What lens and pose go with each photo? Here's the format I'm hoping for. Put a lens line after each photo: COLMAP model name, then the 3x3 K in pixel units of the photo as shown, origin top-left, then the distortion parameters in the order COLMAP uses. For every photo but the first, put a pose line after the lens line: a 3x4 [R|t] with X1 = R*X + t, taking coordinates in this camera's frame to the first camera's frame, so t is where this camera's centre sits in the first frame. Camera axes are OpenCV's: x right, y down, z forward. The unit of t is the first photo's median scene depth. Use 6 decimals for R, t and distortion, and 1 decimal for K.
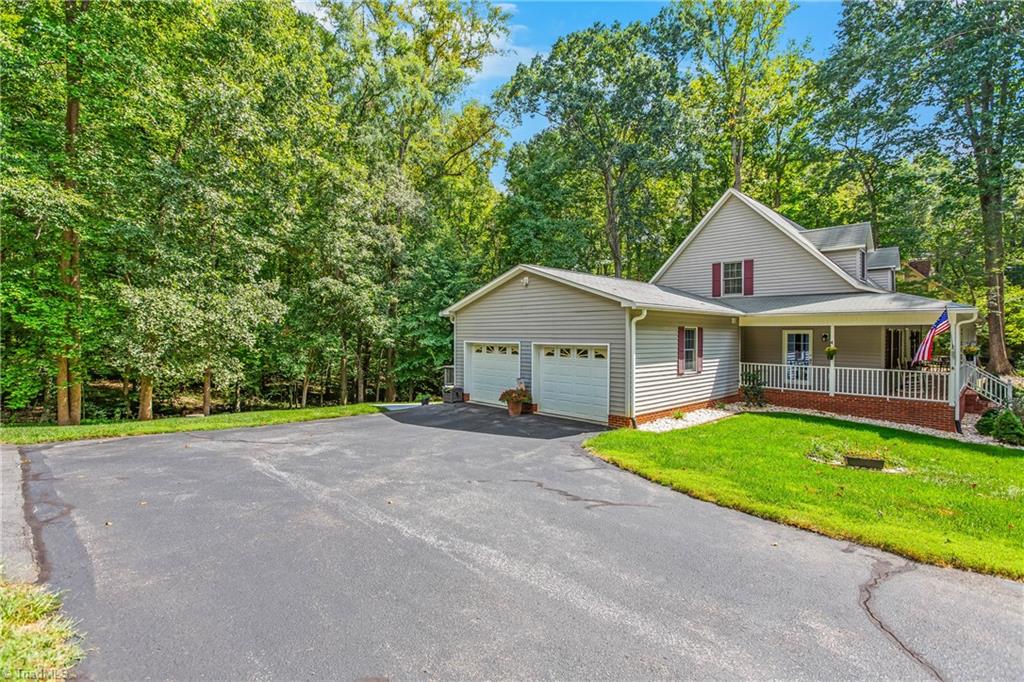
lens RADIAL K [[472.8, 0, 508.6], [0, 472.8, 339.8], [0, 0, 1]] dist [-0.010544, -0.000202]
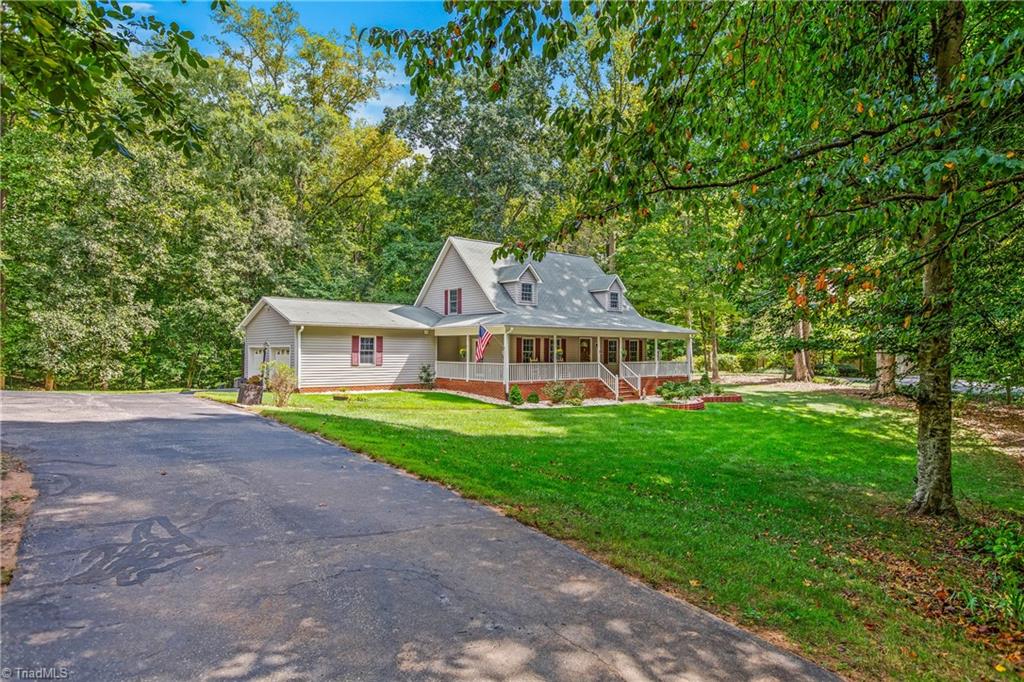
lens RADIAL K [[587.3, 0, 513.0], [0, 587.3, 347.0], [0, 0, 1]] dist [-0.016365, 0.002258]
pose [[0.998398, 0.000393, -0.056587, 0.750878], [-0.001389, 0.999845, -0.017566, 0.032599], [0.056571, 0.017616, 0.998243, -0.705056]]
